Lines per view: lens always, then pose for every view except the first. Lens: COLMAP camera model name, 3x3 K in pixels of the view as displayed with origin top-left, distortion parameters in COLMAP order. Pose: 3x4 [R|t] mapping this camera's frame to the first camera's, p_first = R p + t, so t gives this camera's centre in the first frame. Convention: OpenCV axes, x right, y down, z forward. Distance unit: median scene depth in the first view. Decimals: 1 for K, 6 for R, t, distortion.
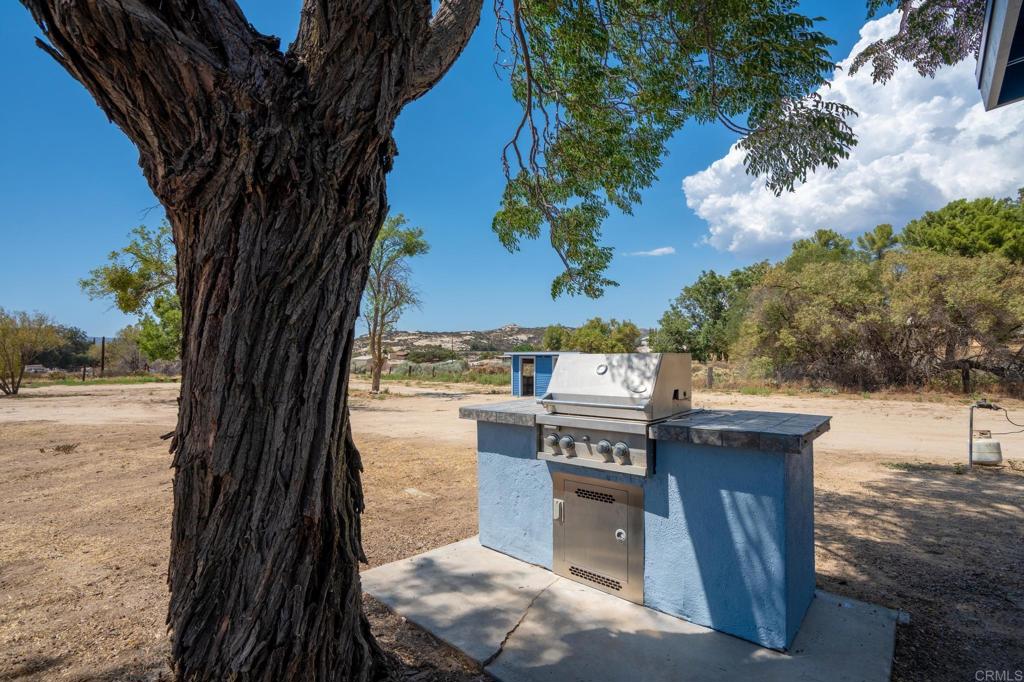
lens RADIAL K [[470.4, 0, 512.0], [0, 470.4, 341.0], [0, 0, 1]] dist [-0.037829, 0.000755]
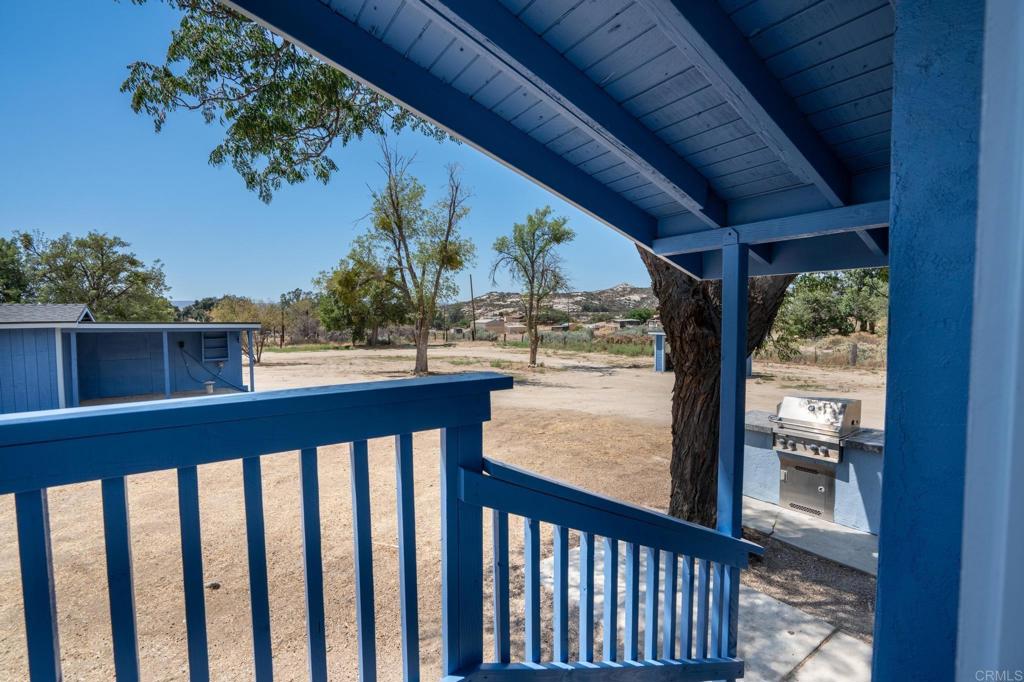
lens RADIAL K [[470.4, 0, 512.0], [0, 470.4, 341.0], [0, 0, 1]] dist [-0.037829, 0.000755]
pose [[0.973348, 0.005631, -0.229262, -0.570682], [0.013773, 0.996459, 0.082948, -0.385653], [0.228917, -0.083895, 0.969824, -1.114964]]
